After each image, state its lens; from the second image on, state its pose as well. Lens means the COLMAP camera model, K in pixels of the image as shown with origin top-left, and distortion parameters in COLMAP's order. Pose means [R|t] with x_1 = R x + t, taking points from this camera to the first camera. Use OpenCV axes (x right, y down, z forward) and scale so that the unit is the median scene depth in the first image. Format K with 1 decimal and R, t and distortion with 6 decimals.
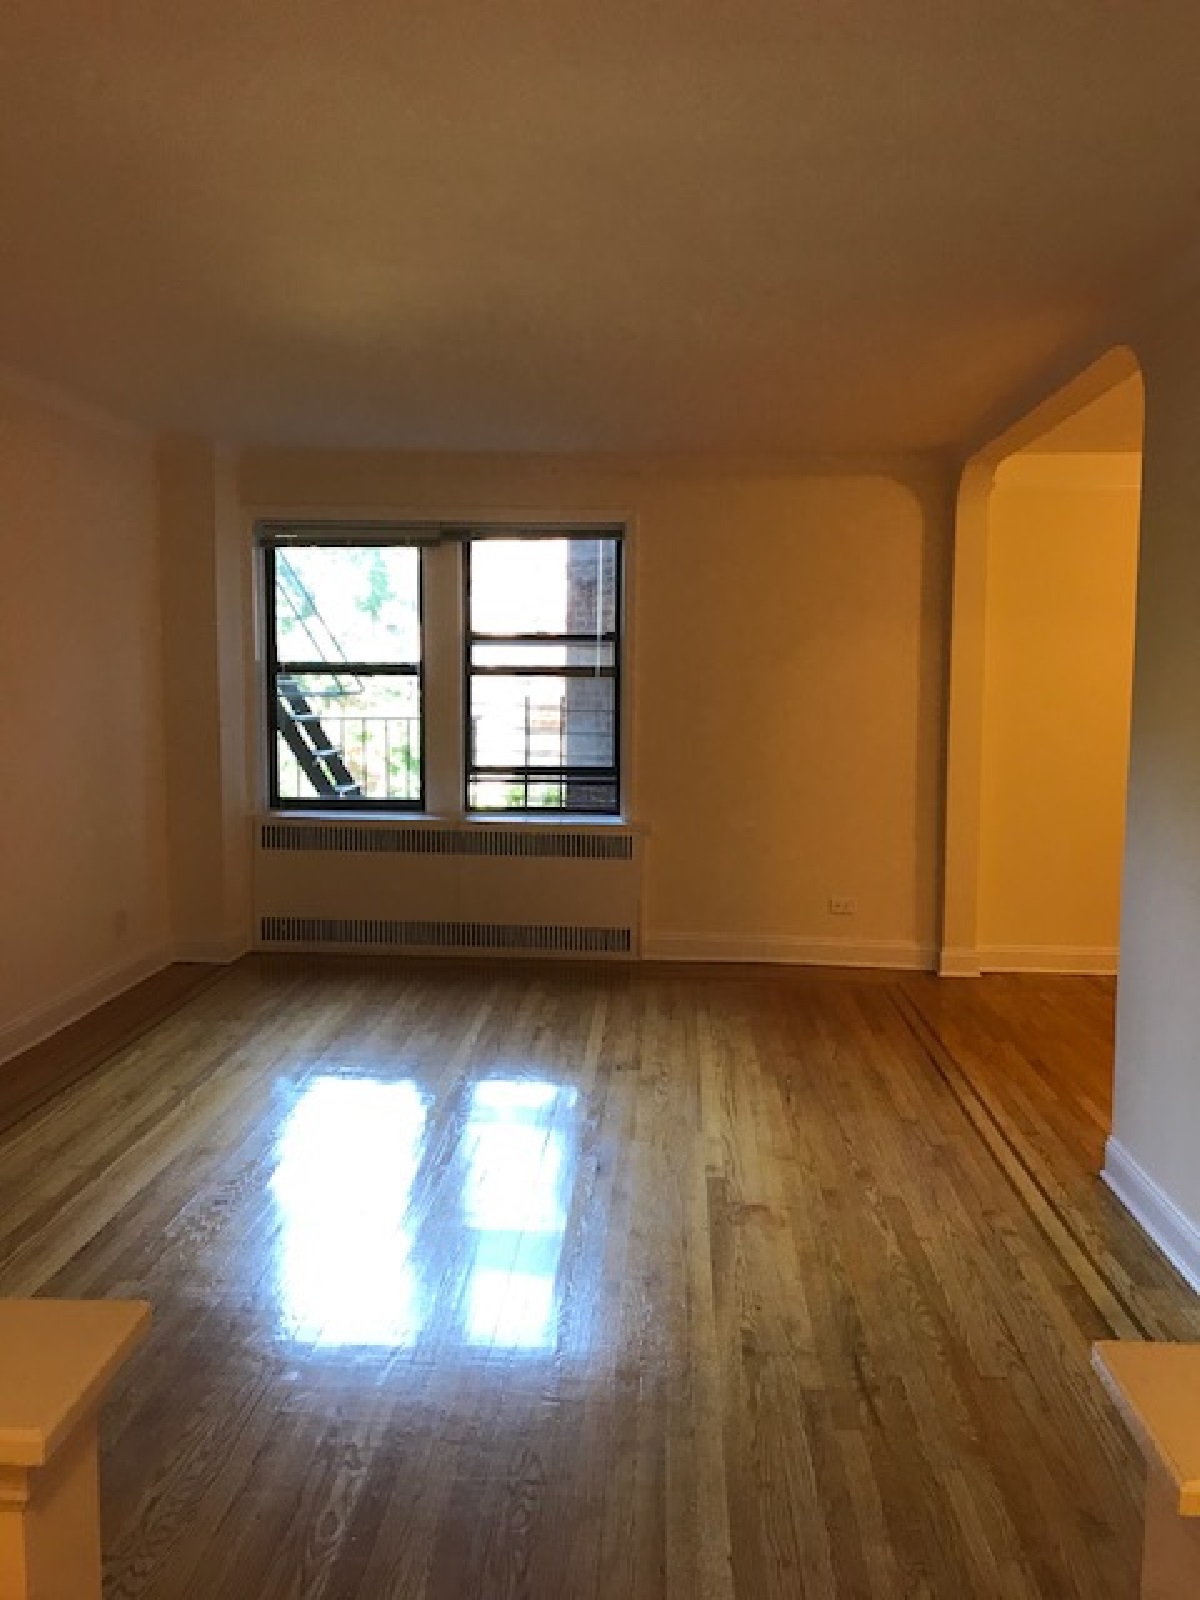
lens RADIAL K [[1327.6, 0, 600.0], [0, 1327.6, 800.0], [0, 0, 1]] dist [0.146053, -0.251962]
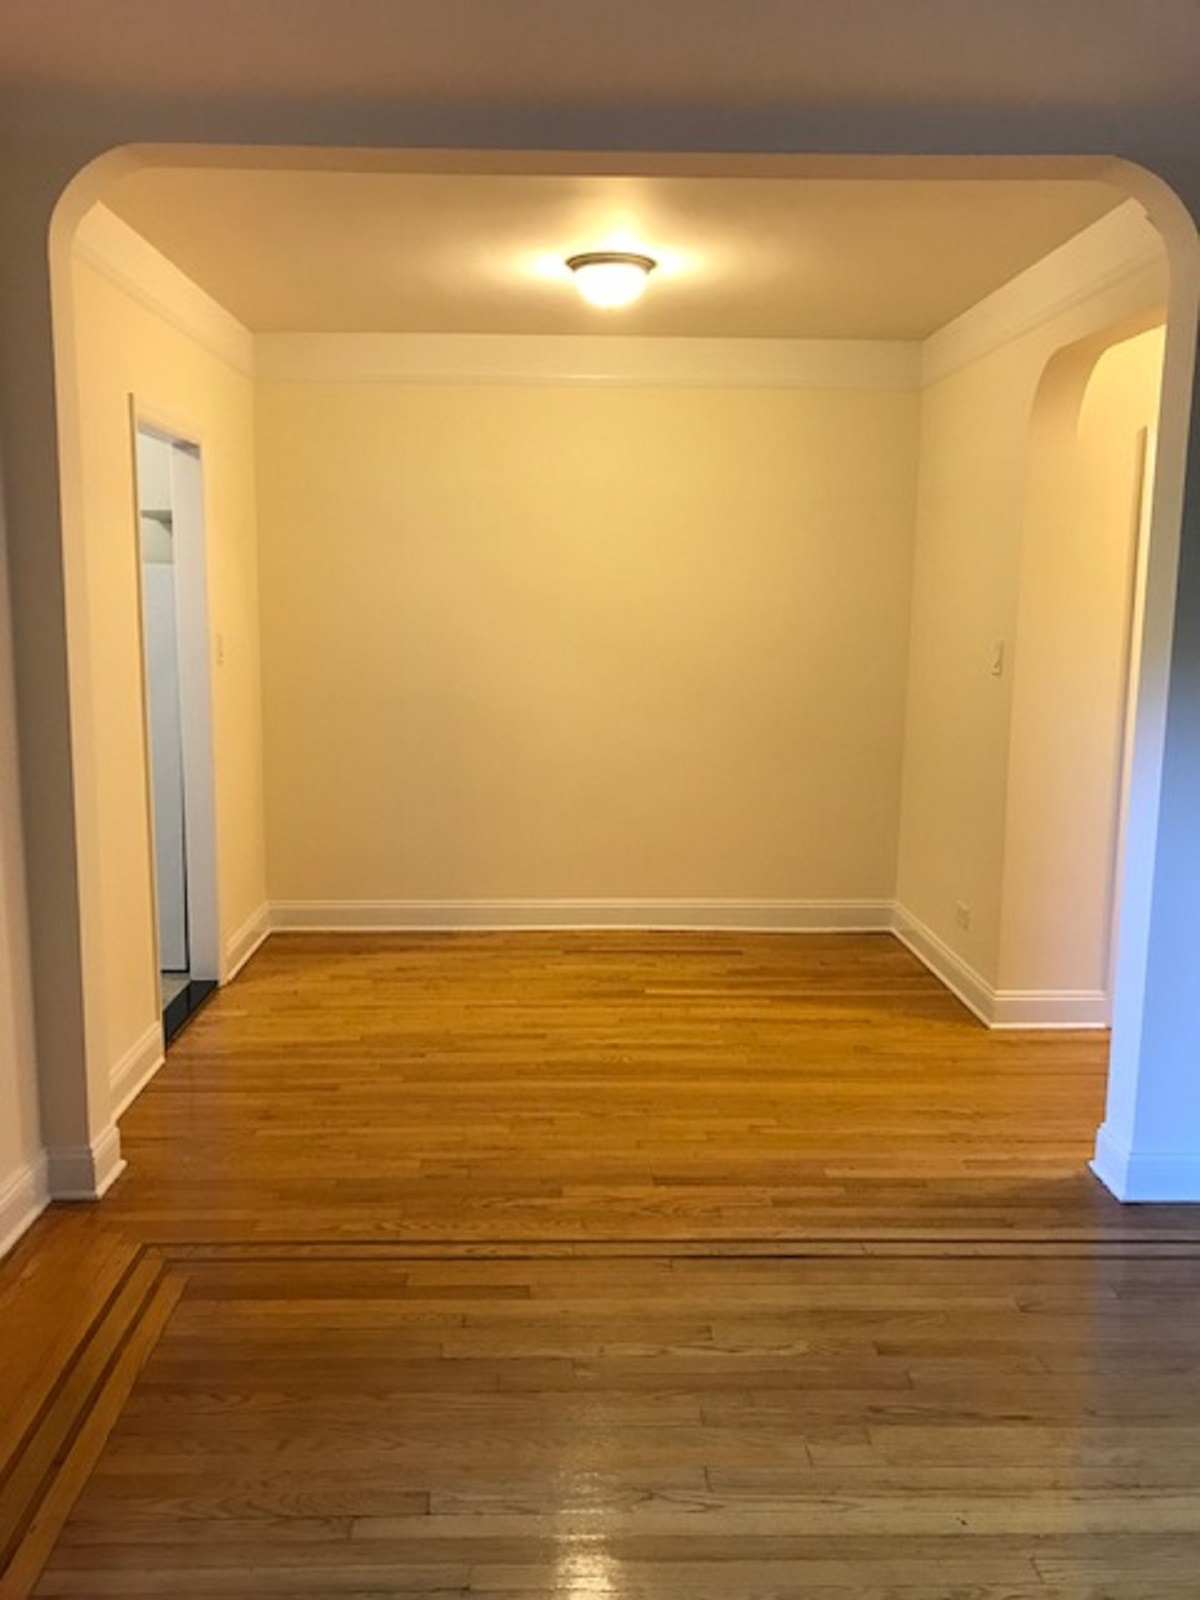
lens RADIAL K [[1327.6, 0, 600.0], [0, 1327.6, 800.0], [0, 0, 1]] dist [0.146053, -0.251962]
pose [[-0.088024, -0.182245, 0.979305, -0.320026], [0.086936, 0.977964, 0.189810, -0.134367], [-0.992317, 0.101844, -0.070240, 1.070967]]
